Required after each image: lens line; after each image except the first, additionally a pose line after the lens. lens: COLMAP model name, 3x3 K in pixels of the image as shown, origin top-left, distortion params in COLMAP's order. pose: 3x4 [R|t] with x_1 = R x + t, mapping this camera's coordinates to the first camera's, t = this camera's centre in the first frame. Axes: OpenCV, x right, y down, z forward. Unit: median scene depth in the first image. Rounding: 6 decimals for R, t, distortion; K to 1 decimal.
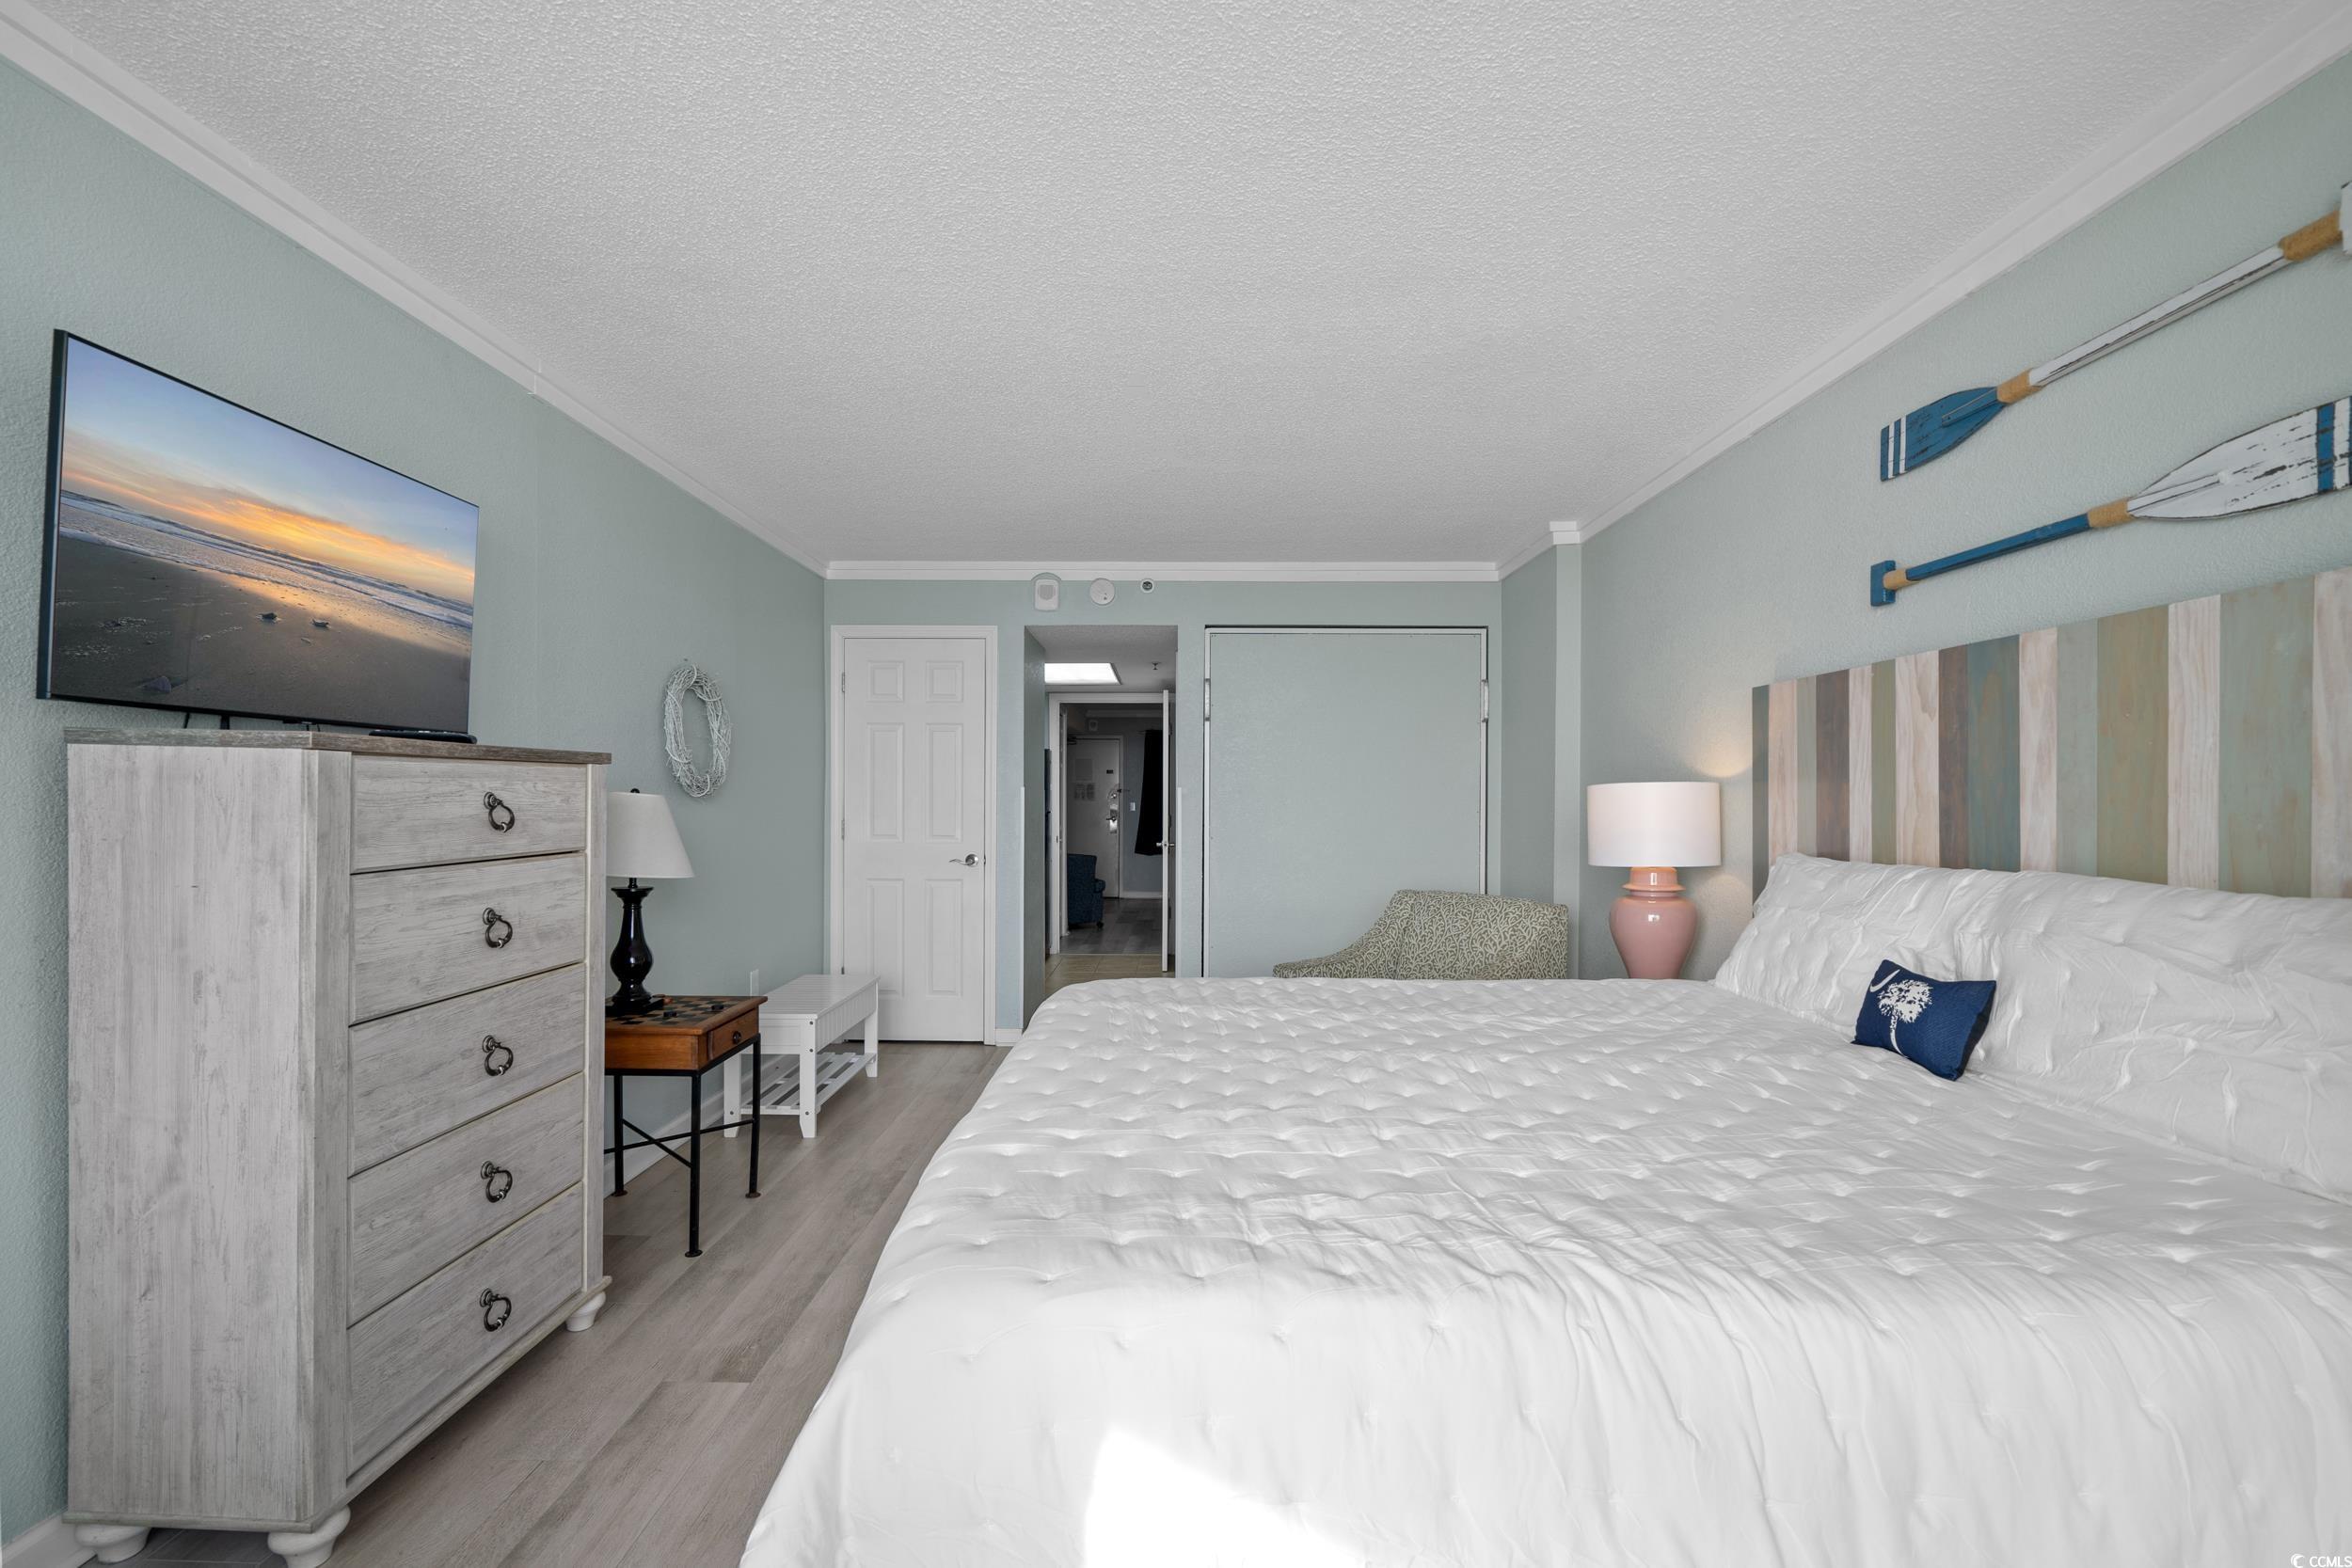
lens RADIAL K [[1068.0, 0, 1166.5], [0, 1068.0, 801.6], [0, 0, 1]] dist [0.015438, 0.000256]
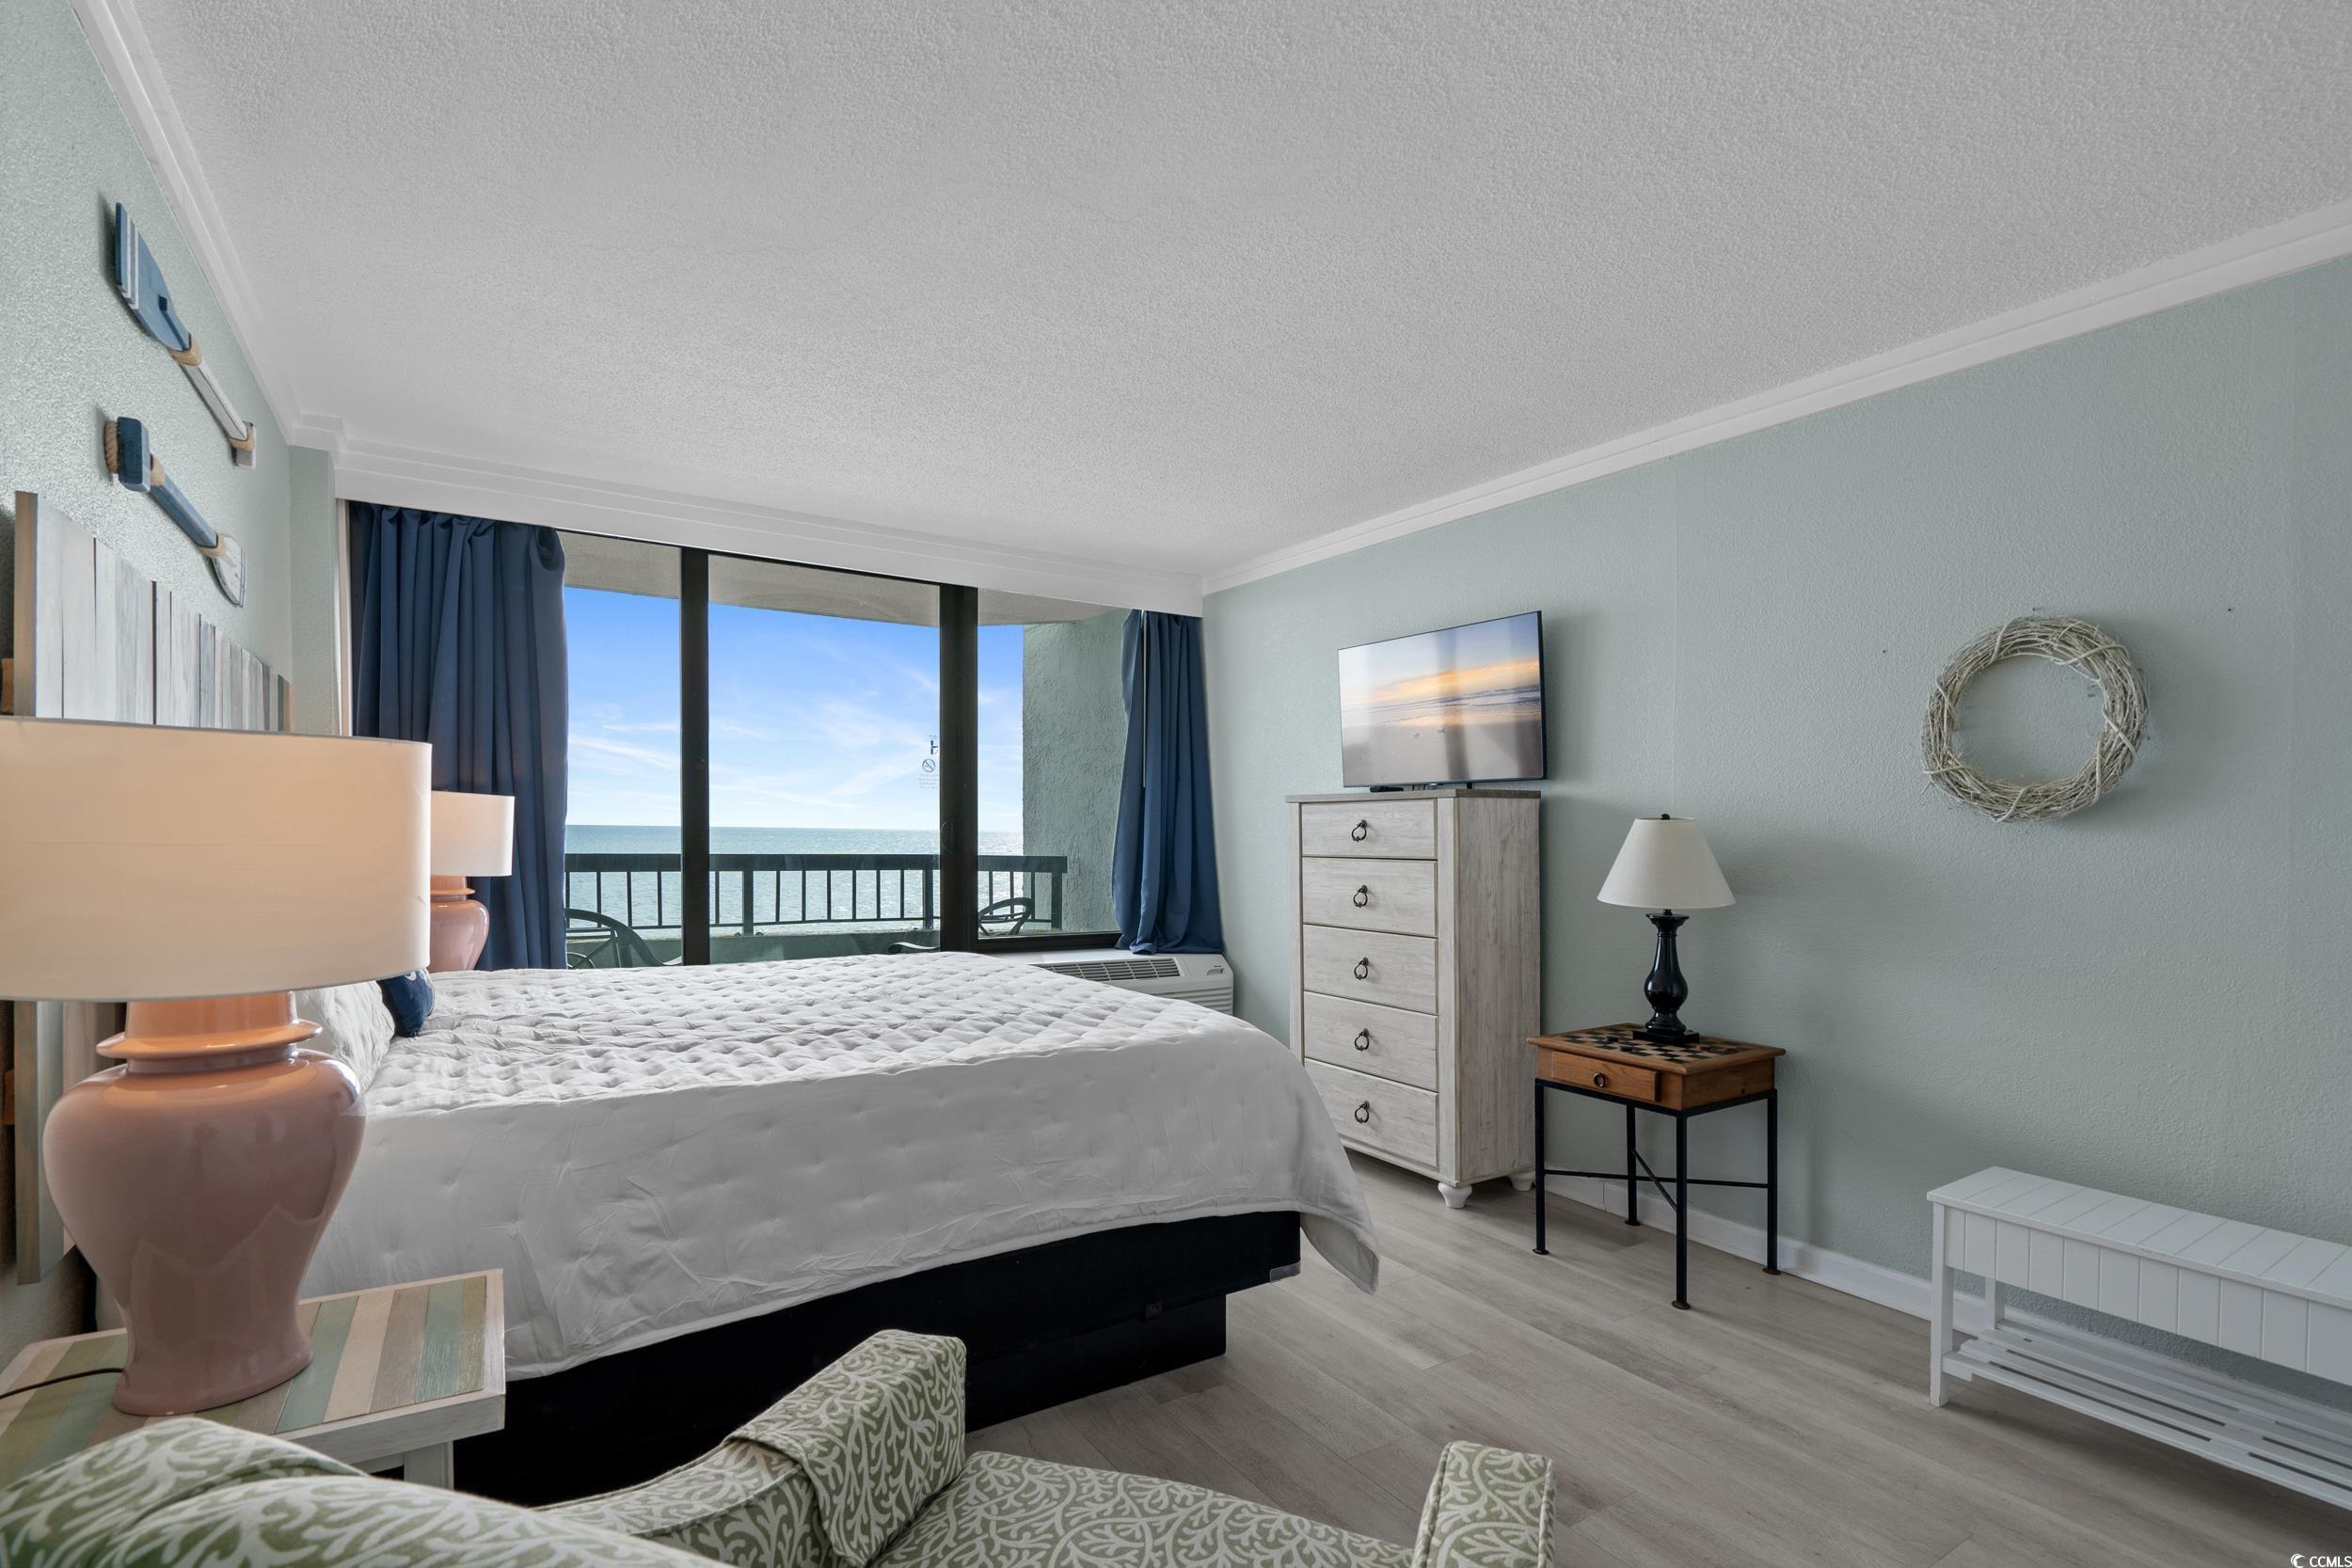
lens RADIAL K [[1093.1, 0, 1178.2], [0, 1093.1, 832.0], [0, 0, 1]] dist [-0.001739, 0.000163]
pose [[-0.831942, -0.012954, -0.554711, 0.555186], [-0.016146, 0.999869, 0.000866, 0.013738], [0.554627, 0.009677, -0.832043, 2.071207]]
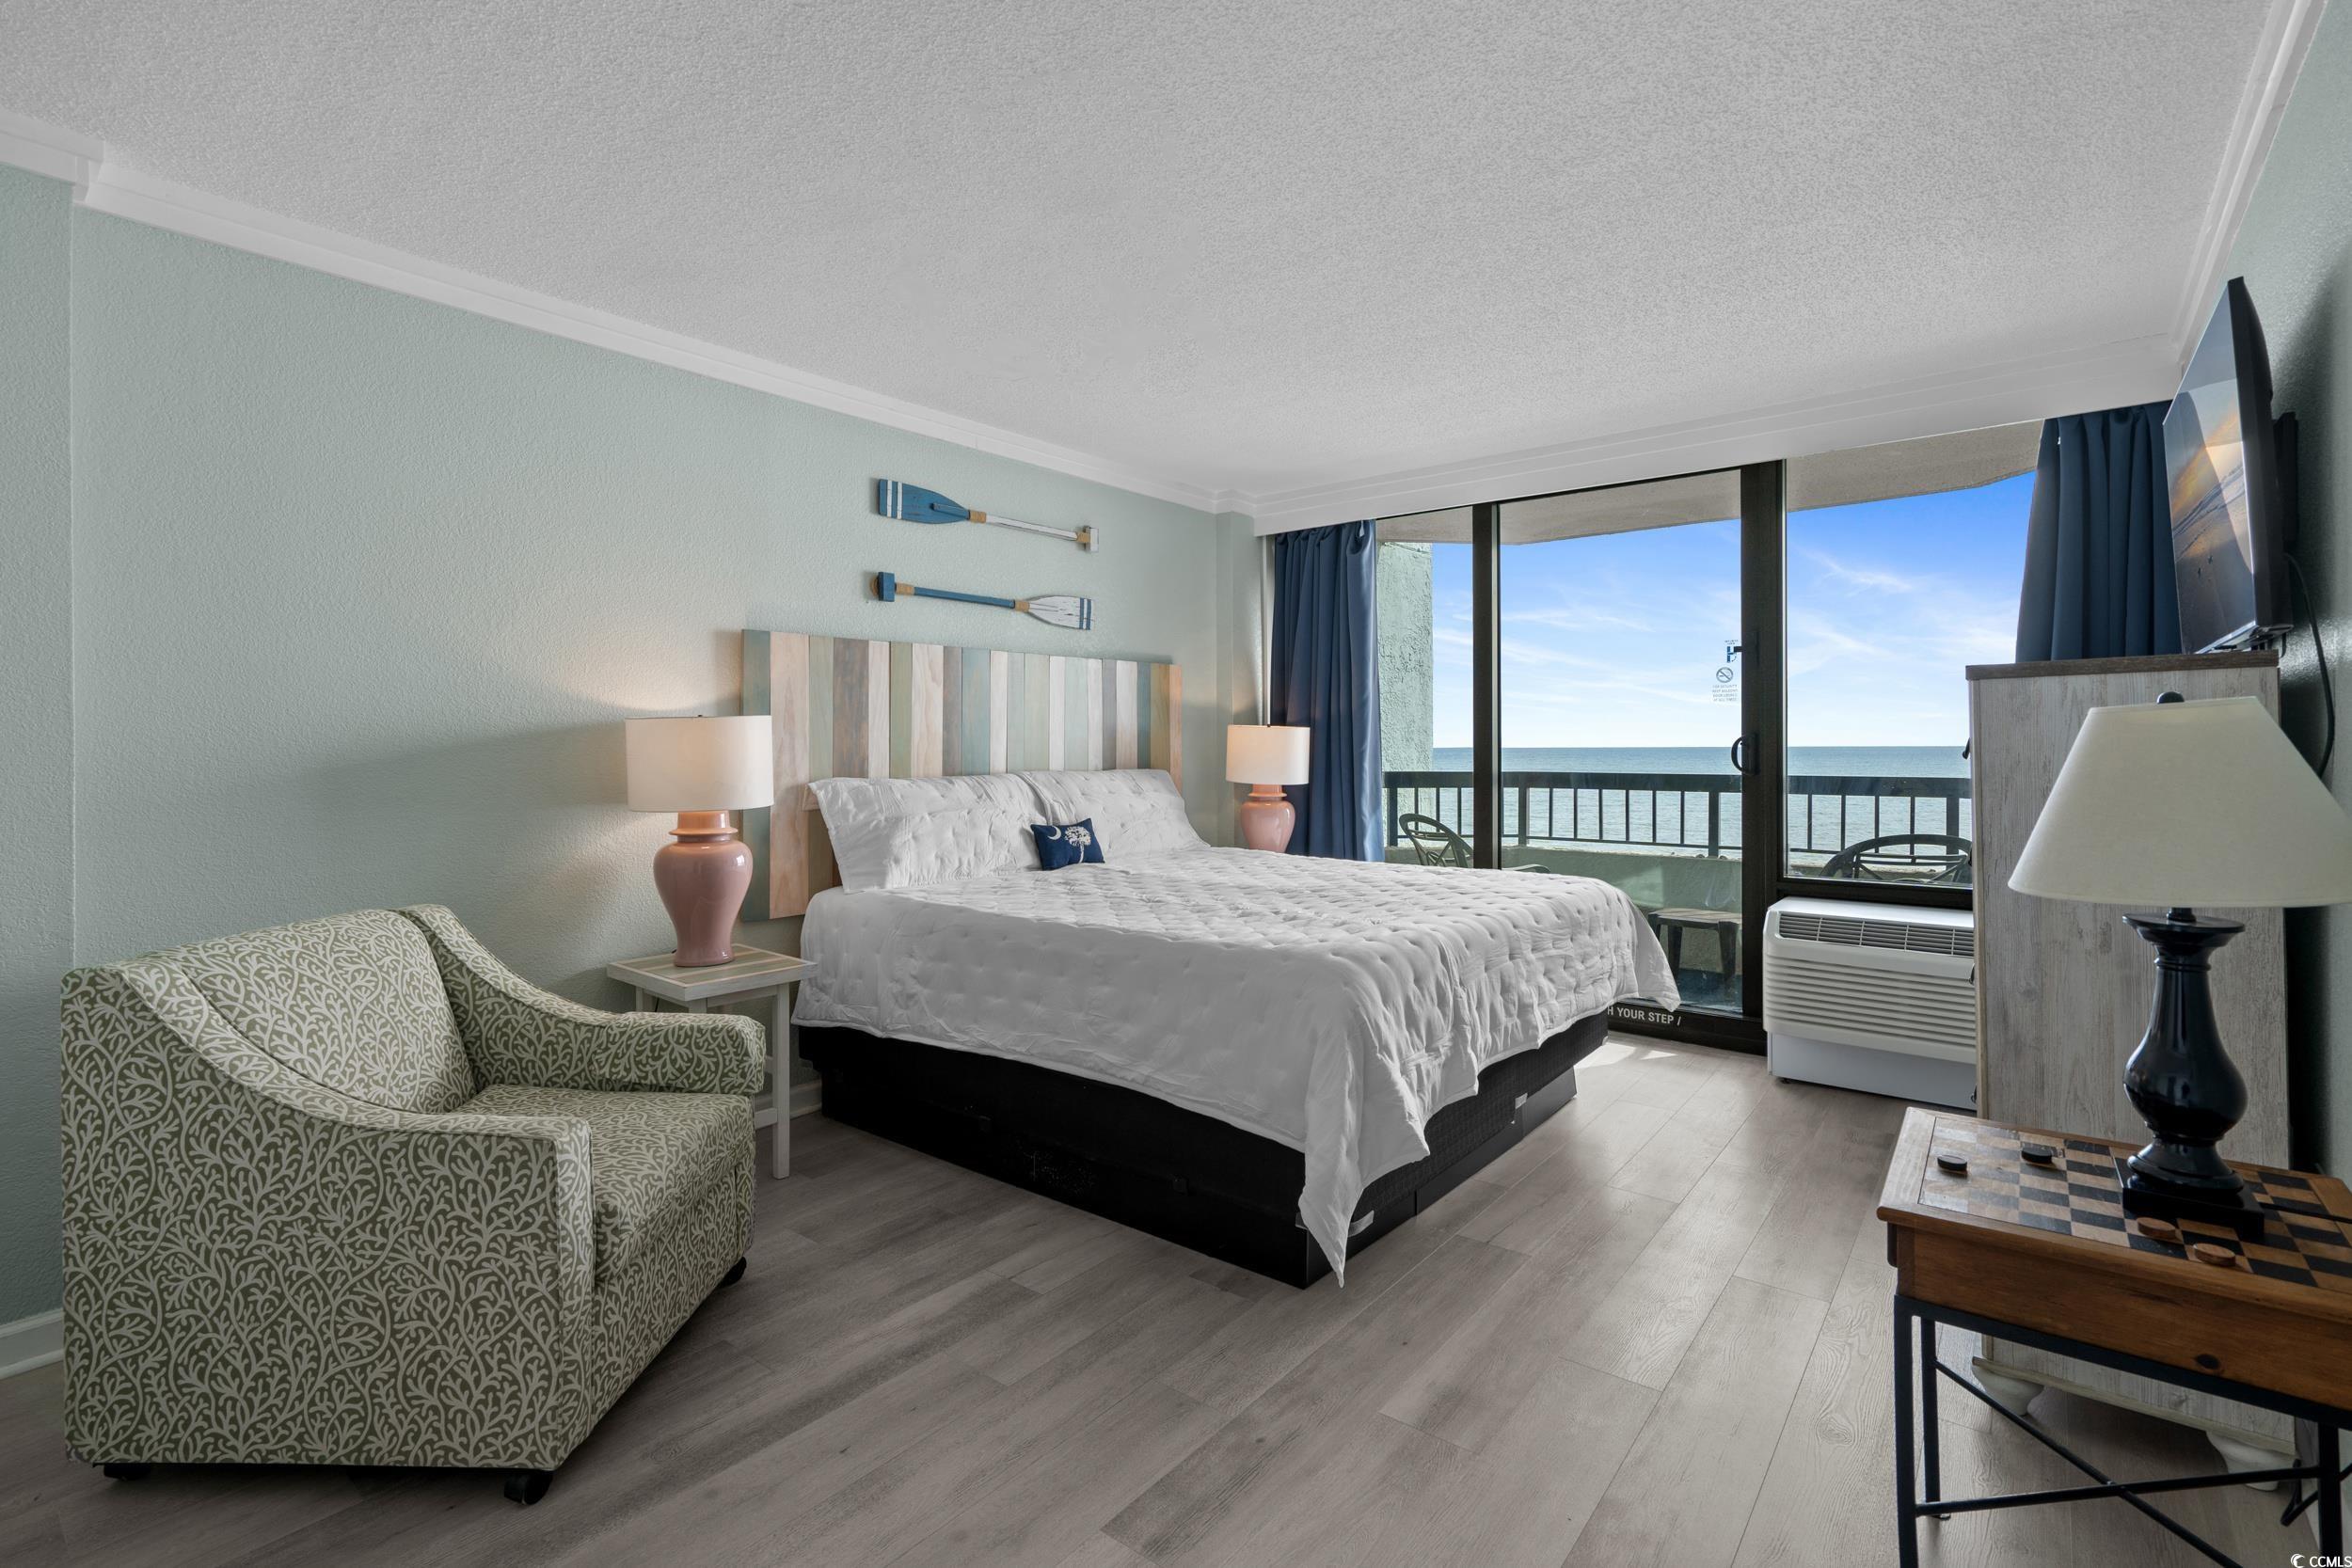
lens RADIAL K [[1090.2, 0, 1163.9], [0, 1090.2, 735.5], [0, 0, 1]] dist [-0.003197, 0.000196]
pose [[-0.784978, 0.006084, 0.619494, -0.586960], [0.002263, 0.999973, -0.006953, 0.009464], [-0.619519, -0.004056, -0.784971, 2.100459]]
